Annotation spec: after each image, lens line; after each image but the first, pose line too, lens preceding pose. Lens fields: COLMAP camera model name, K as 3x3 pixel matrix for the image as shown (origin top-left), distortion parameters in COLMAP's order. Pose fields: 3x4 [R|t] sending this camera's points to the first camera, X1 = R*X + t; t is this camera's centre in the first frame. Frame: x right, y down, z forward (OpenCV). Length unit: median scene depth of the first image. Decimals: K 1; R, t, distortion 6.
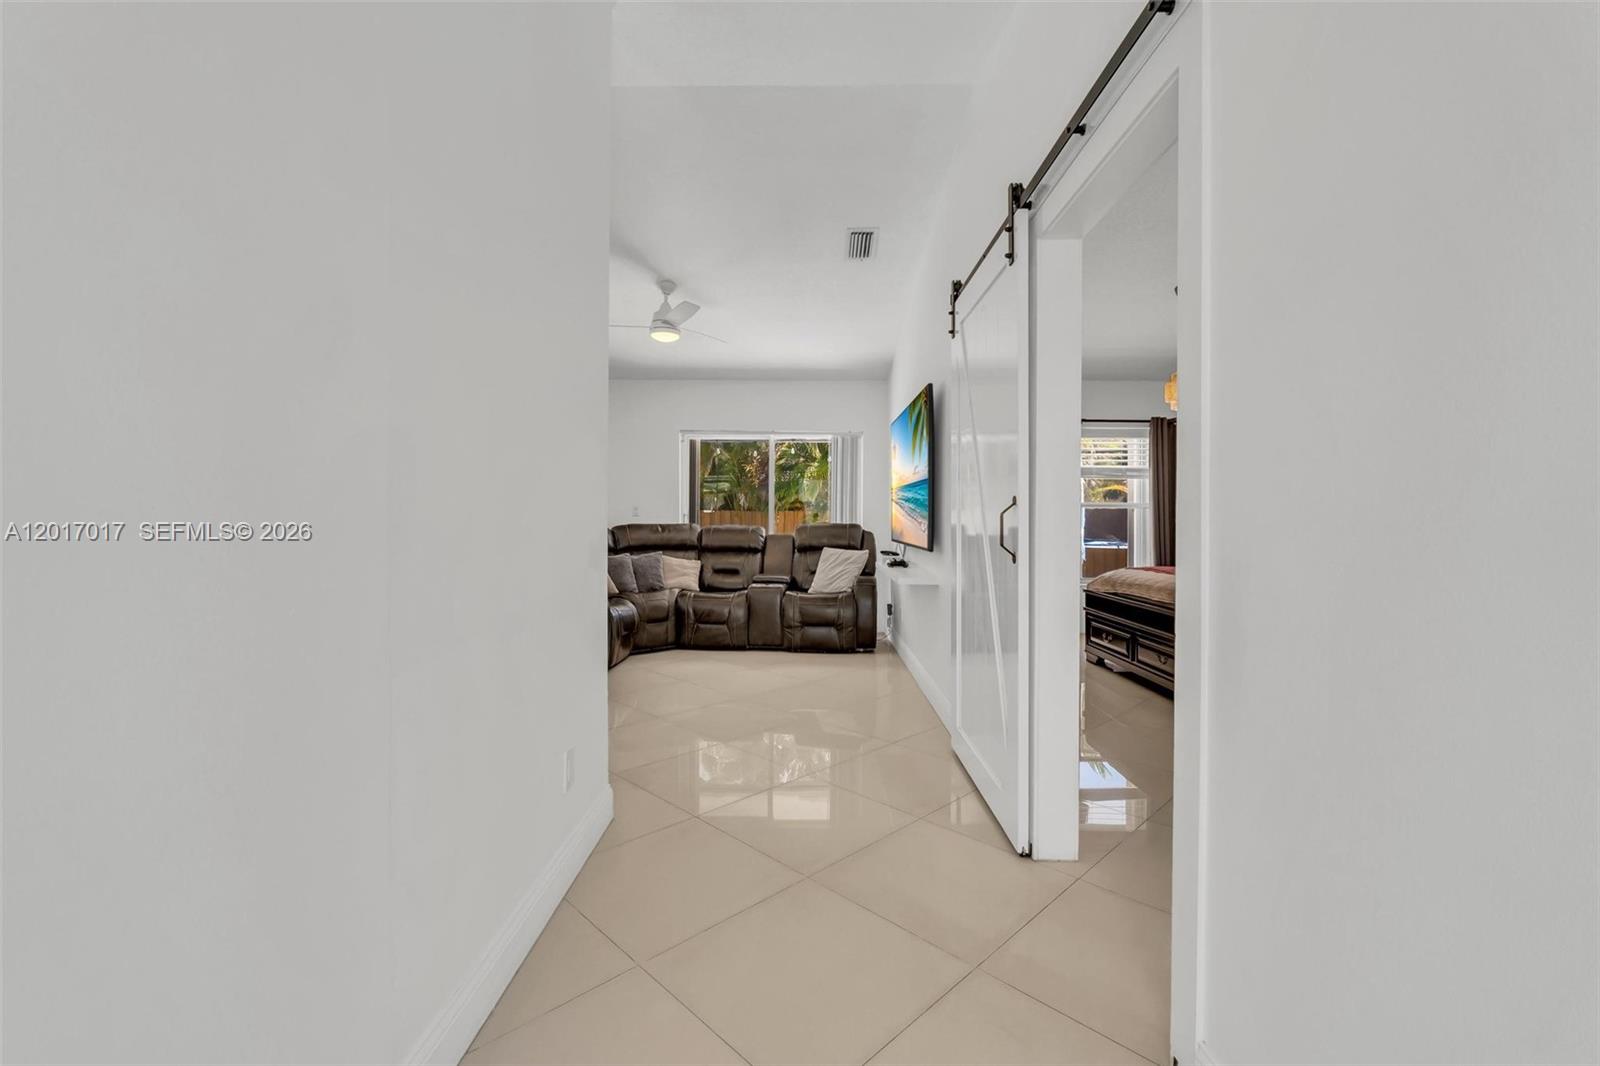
lens RADIAL K [[680.7, 0, 807.0], [0, 680.7, 526.3], [0, 0, 1]] dist [0.000626, -0.000262]
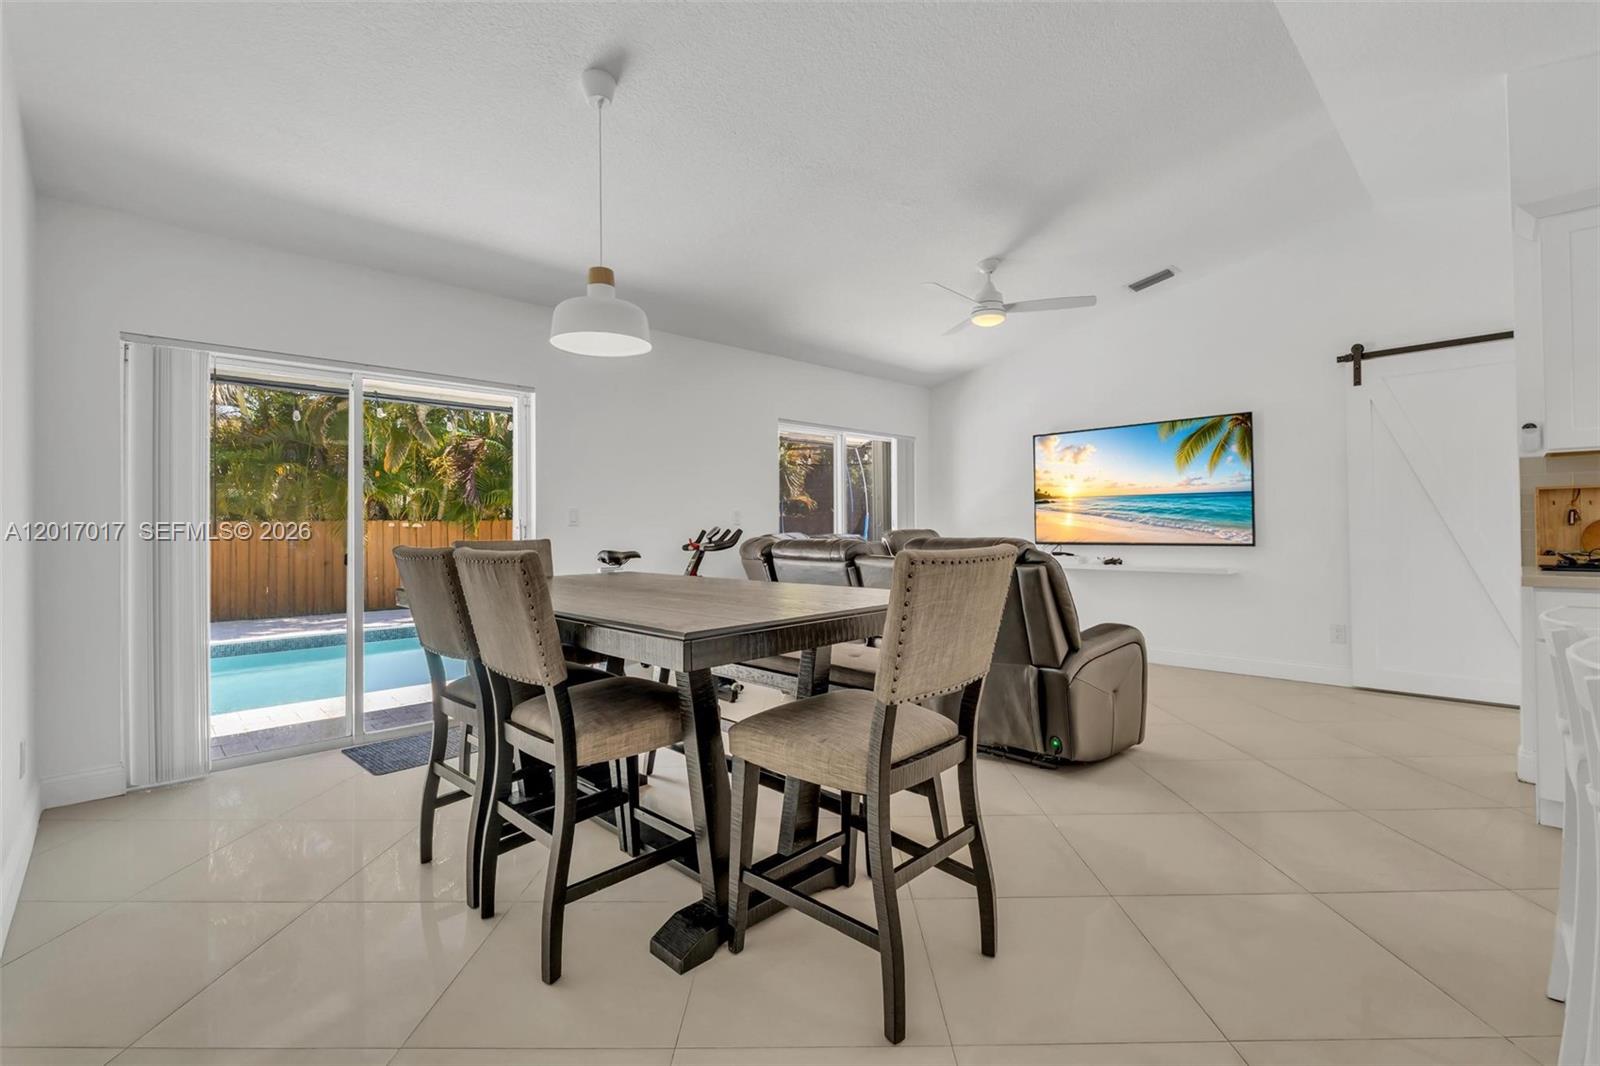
lens RADIAL K [[694.6, 0, 796.3], [0, 694.6, 519.9], [0, 0, 1]] dist [0.000035, 0.000015]
pose [[0.708732, -0.006472, 0.705448, -0.818070], [0.023661, 0.999613, -0.014600, -0.007564], [-0.705081, 0.027039, 0.708611, 0.430724]]
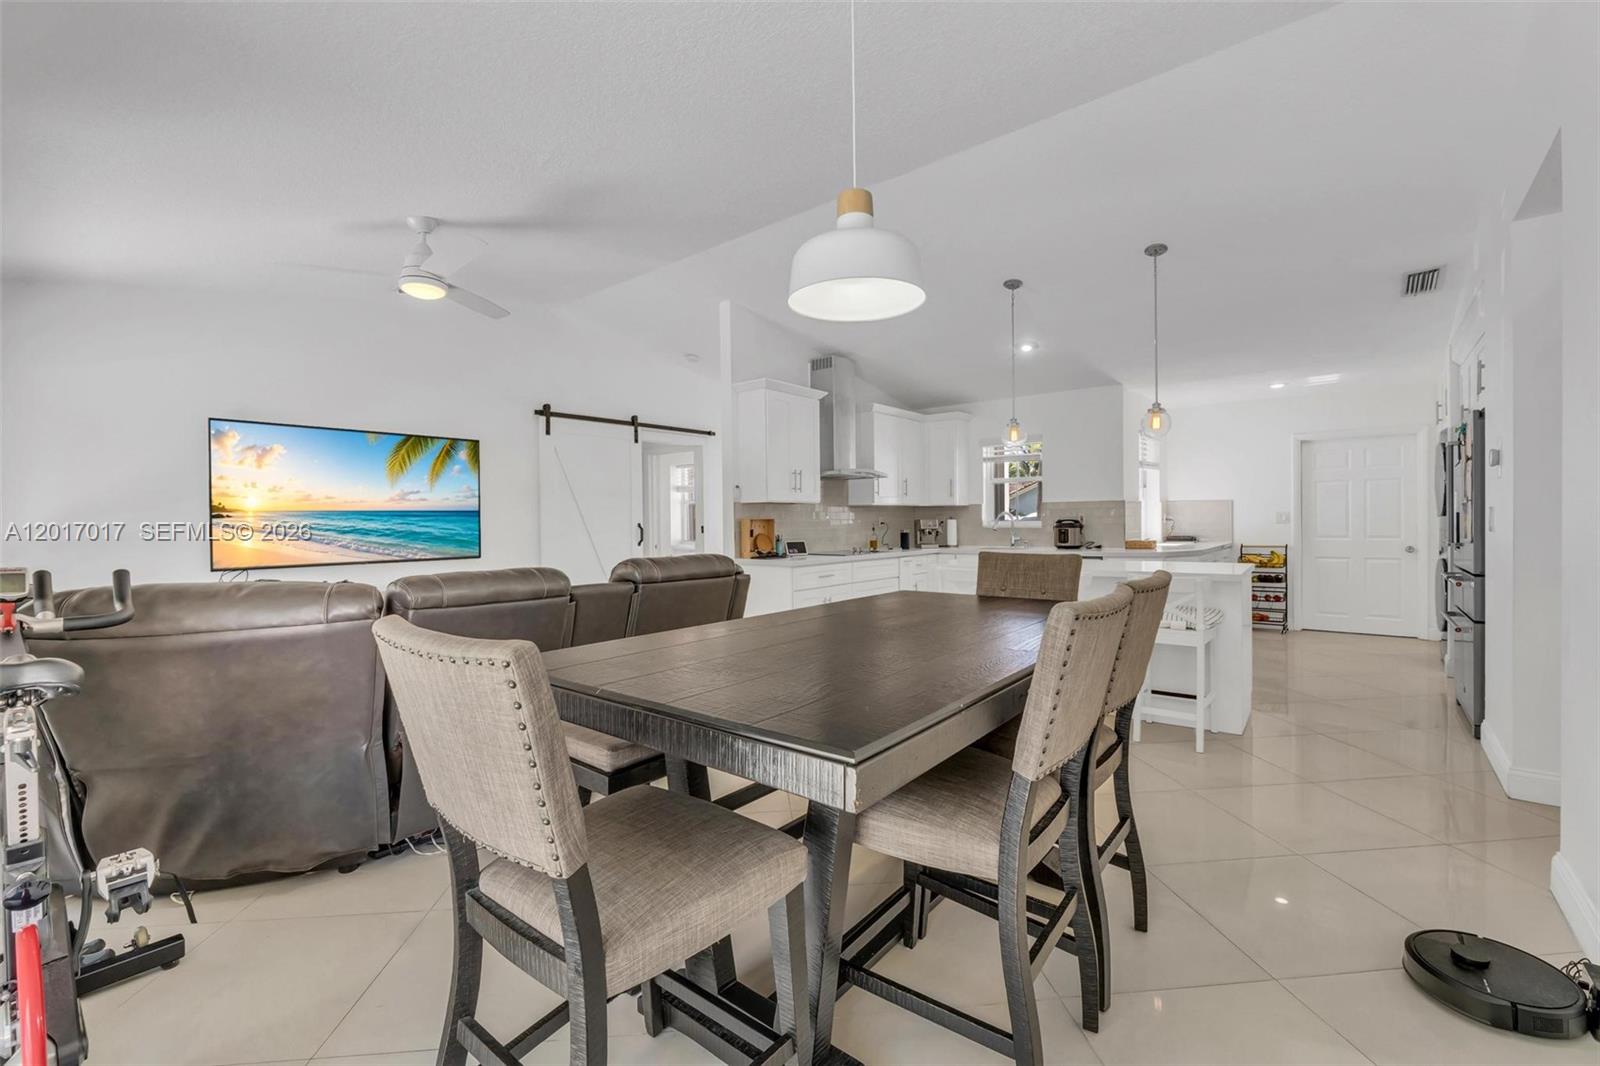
lens RADIAL K [[680.7, 0, 807.0], [0, 680.7, 526.3], [0, 0, 1]] dist [0.000626, -0.000262]
pose [[-0.780115, -0.003072, 0.625628, -0.774102], [0.016508, 0.999539, 0.025492, -0.034159], [-0.625418, 0.030215, -0.779705, 1.043296]]
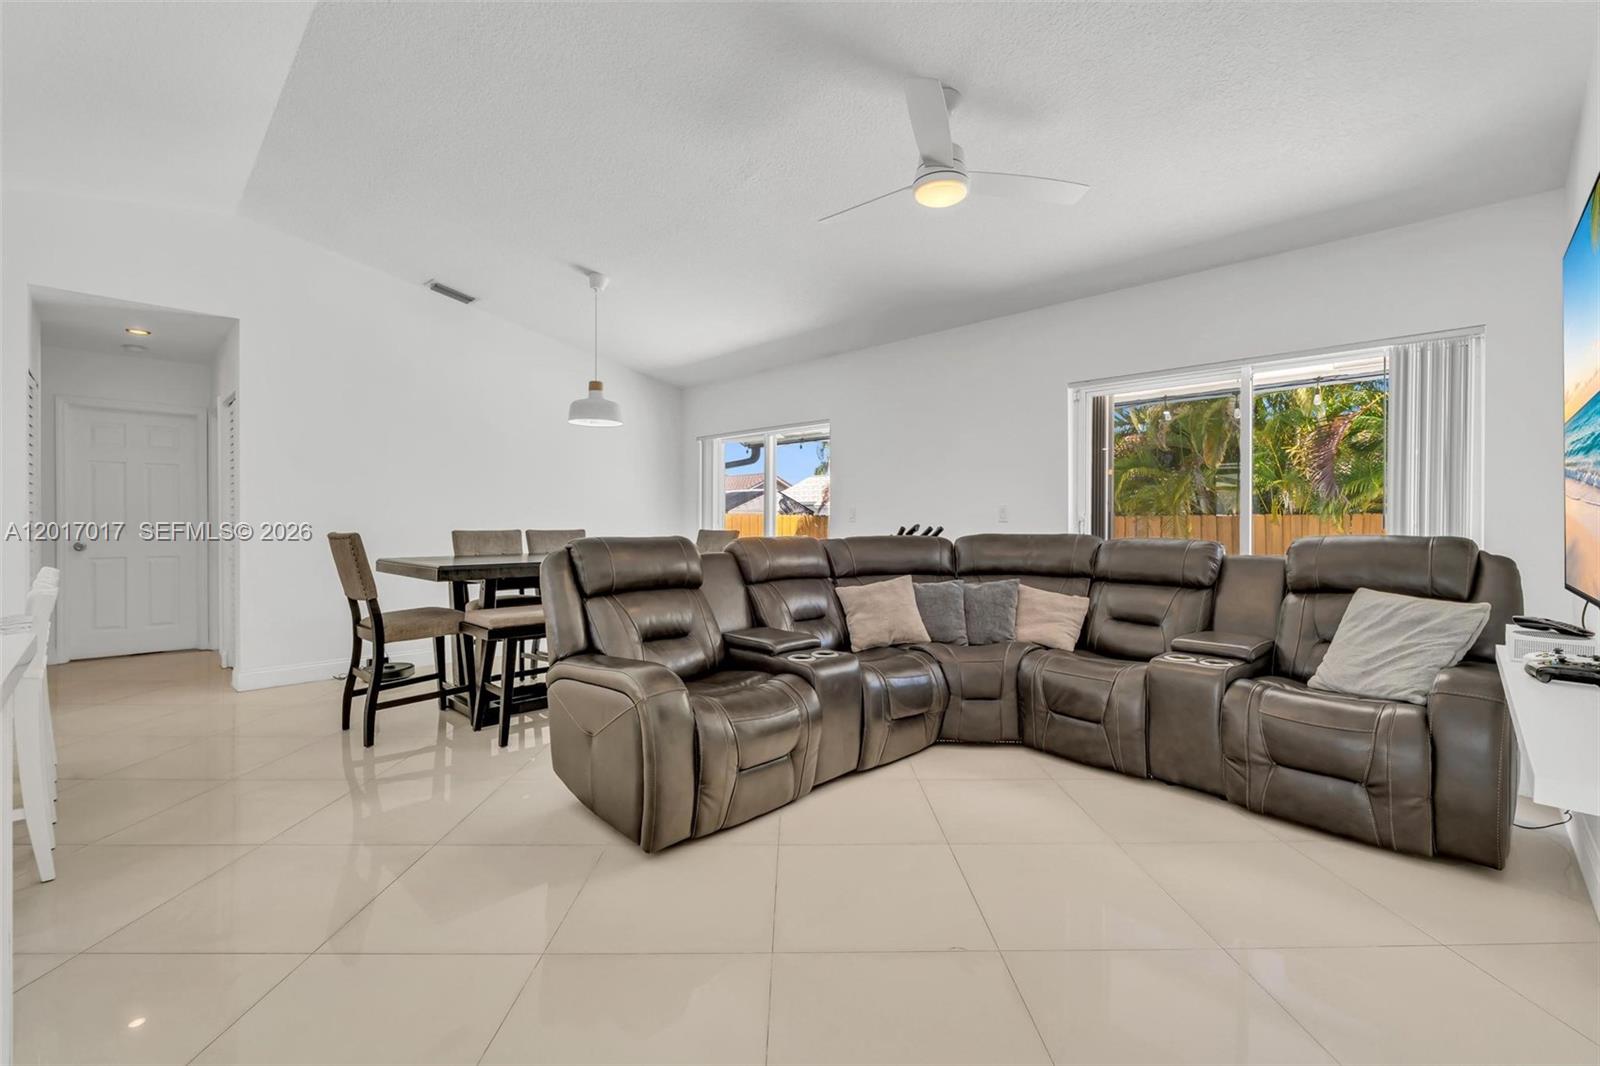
lens RADIAL K [[667.6, 0, 823.3], [0, 667.6, 532.8], [0, 0, 1]] dist [-0.003666, -0.000172]
pose [[0.726942, 0.007209, -0.686661, 0.072318], [-0.007839, 0.999967, 0.002199, -0.004828], [0.686654, 0.003784, 0.726975, 0.434567]]
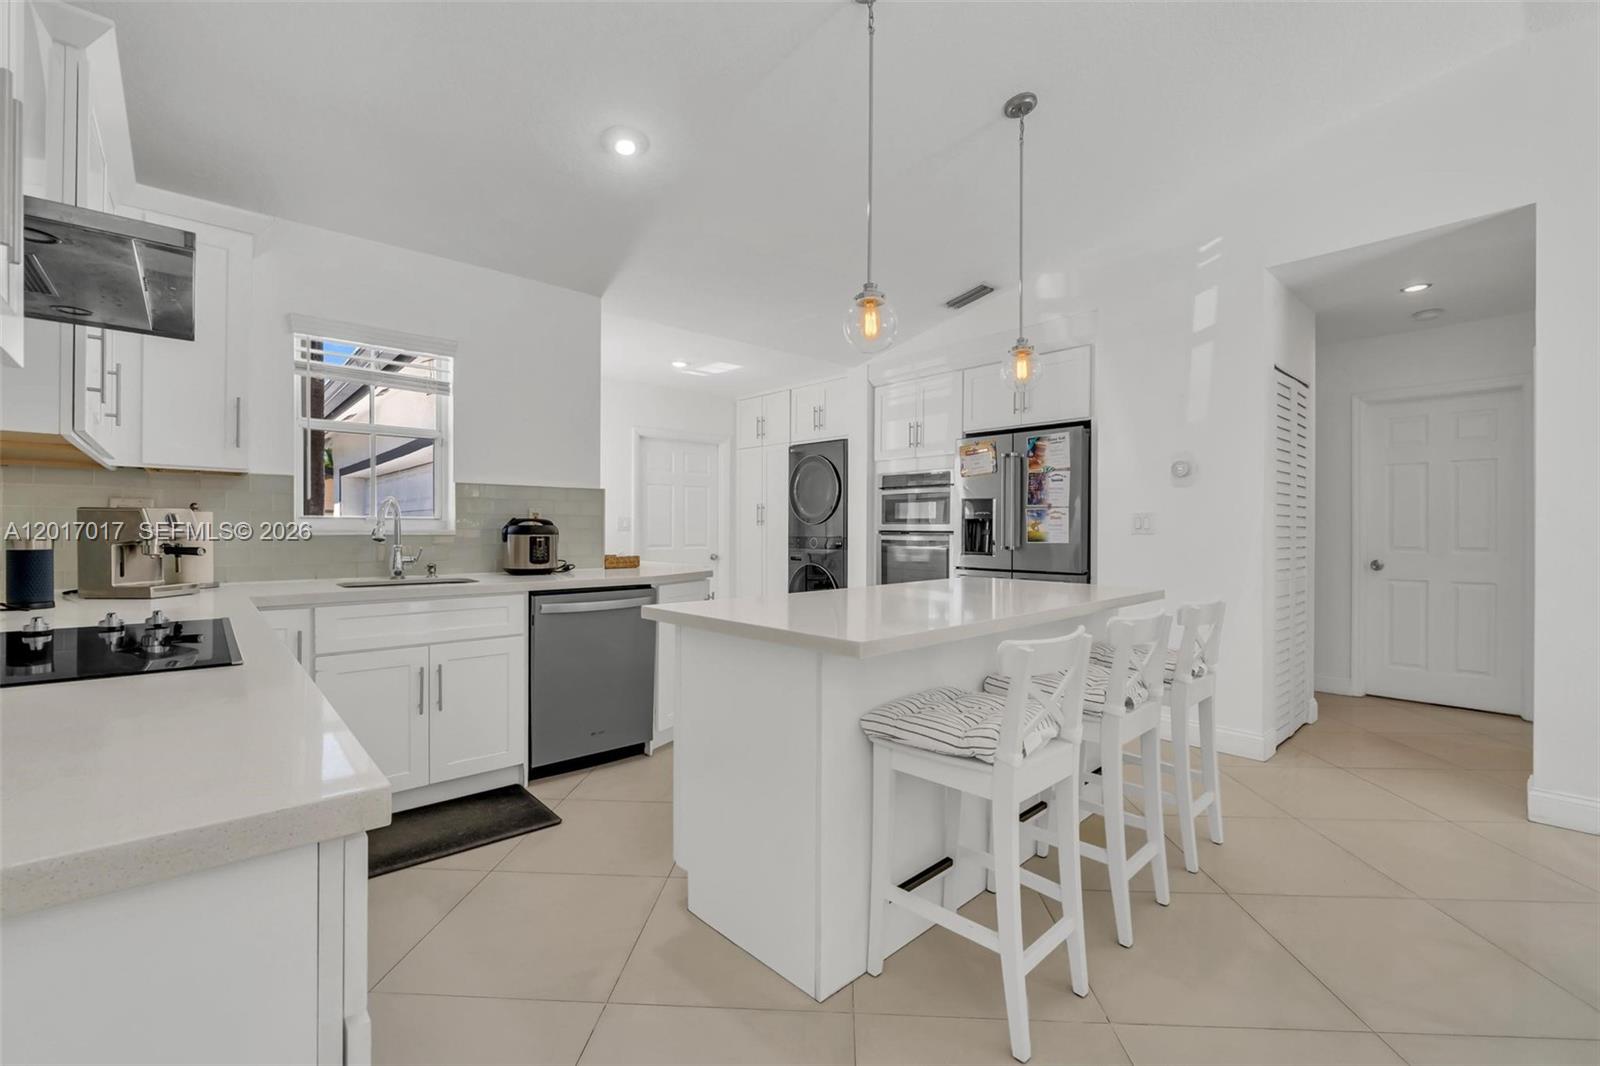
lens RADIAL K [[686.7, 0, 805.8], [0, 686.7, 529.5], [0, 0, 1]] dist [-0.001357, 0.000012]
pose [[-0.735838, -0.008530, -0.677104, -0.218489], [-0.018172, 0.999809, 0.007152, -0.010274], [0.676914, 0.017567, -0.735852, 0.530111]]
